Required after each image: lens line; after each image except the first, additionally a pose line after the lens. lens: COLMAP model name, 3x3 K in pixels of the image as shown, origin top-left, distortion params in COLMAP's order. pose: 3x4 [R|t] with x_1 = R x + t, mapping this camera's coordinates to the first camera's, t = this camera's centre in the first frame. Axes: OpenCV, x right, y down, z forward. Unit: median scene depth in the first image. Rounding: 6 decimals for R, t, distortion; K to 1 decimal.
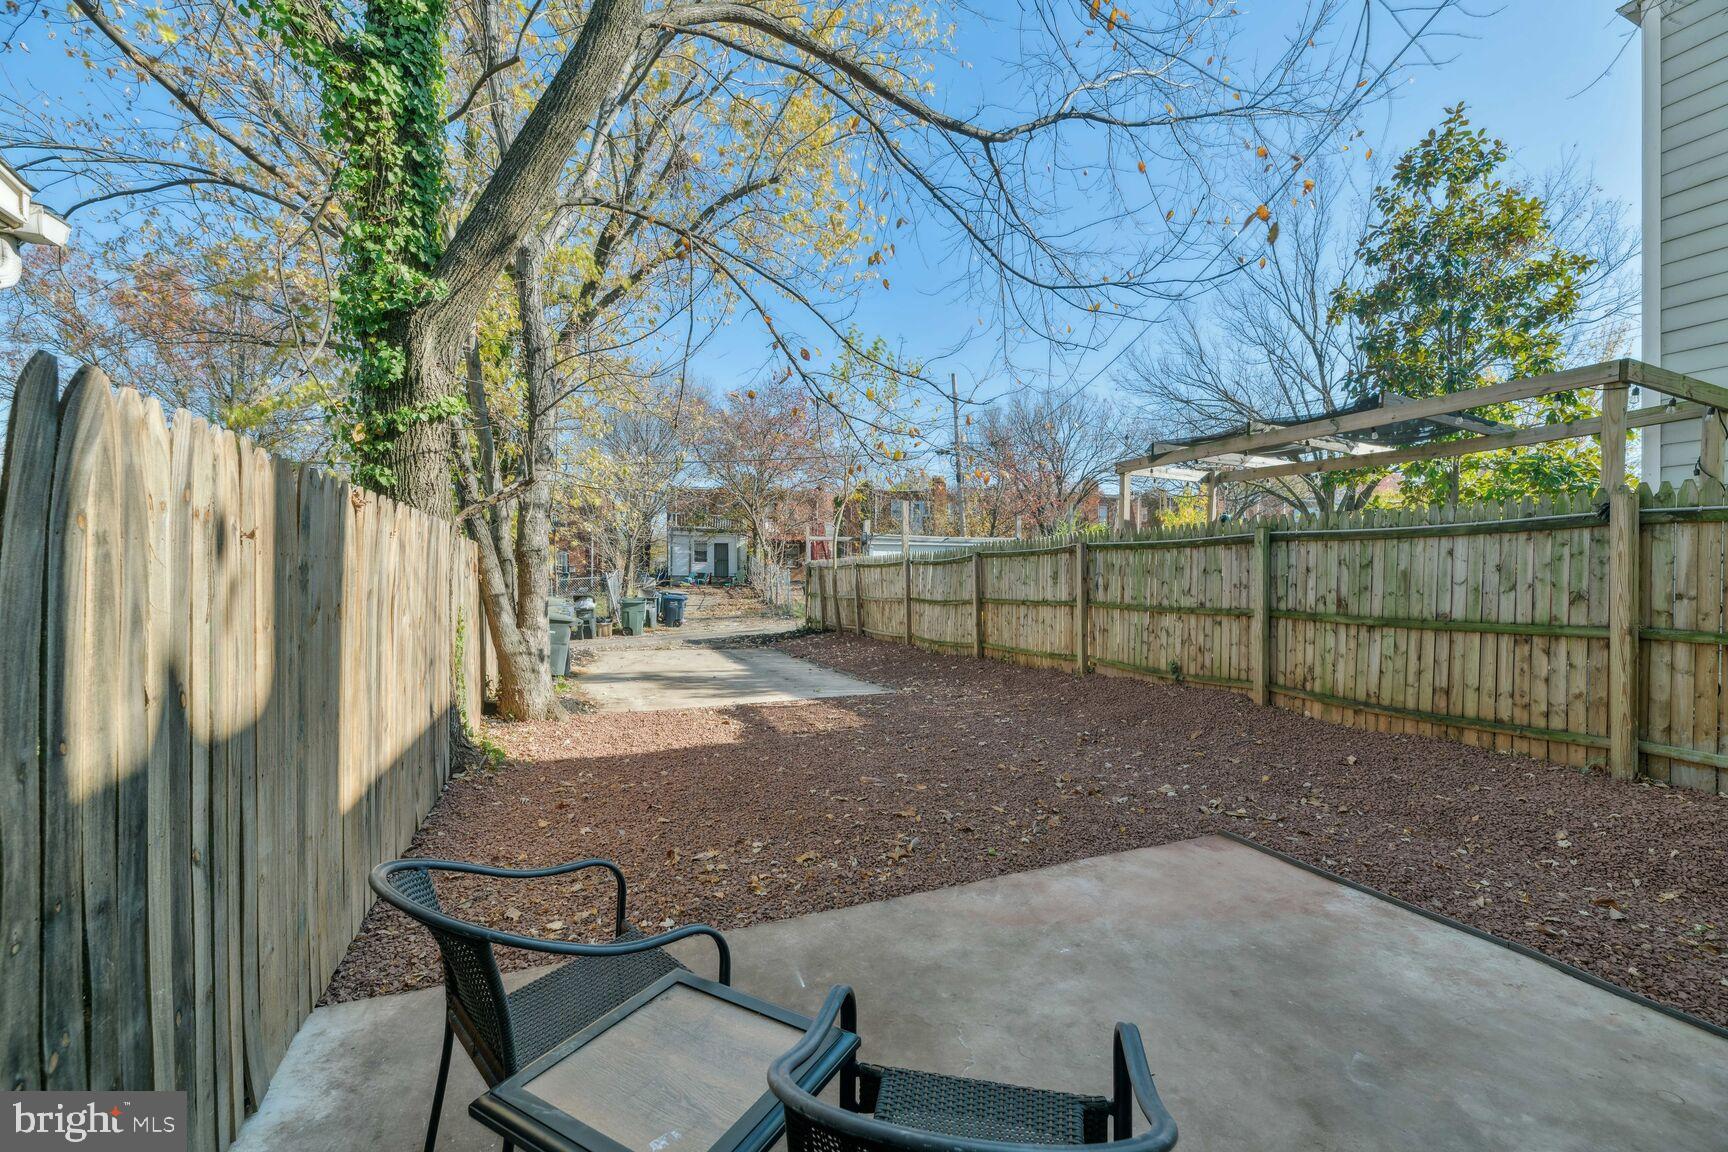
lens RADIAL K [[701.9, 0, 841.1], [0, 701.9, 580.7], [0, 0, 1]] dist [-0.000256, -0.000100]
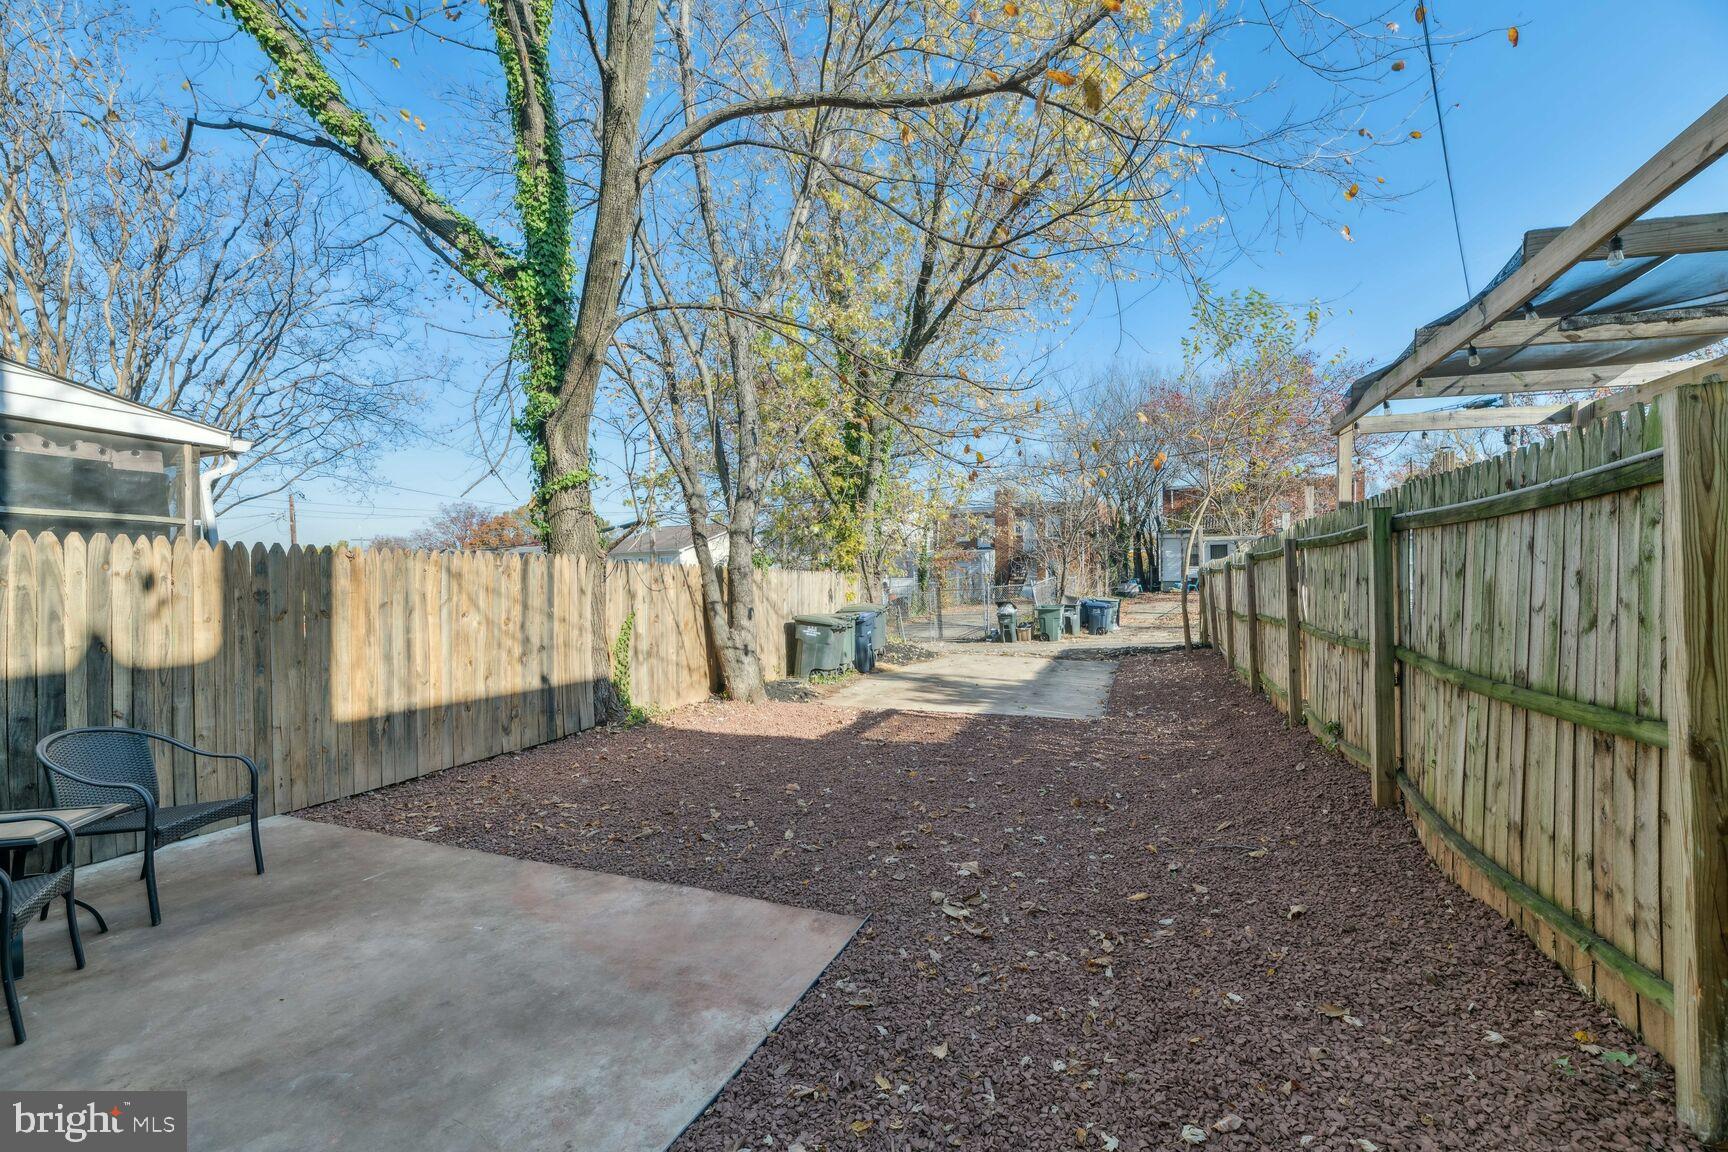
lens RADIAL K [[692.5, 0, 864.0], [0, 692.5, 576.0], [0, 0, 1]] dist [-0.000501, -0.000158]
pose [[0.726365, -0.012491, -0.687195, 1.323175], [0.003343, 0.999887, -0.014642, -0.021278], [0.687301, 0.008338, 0.726325, 0.520053]]
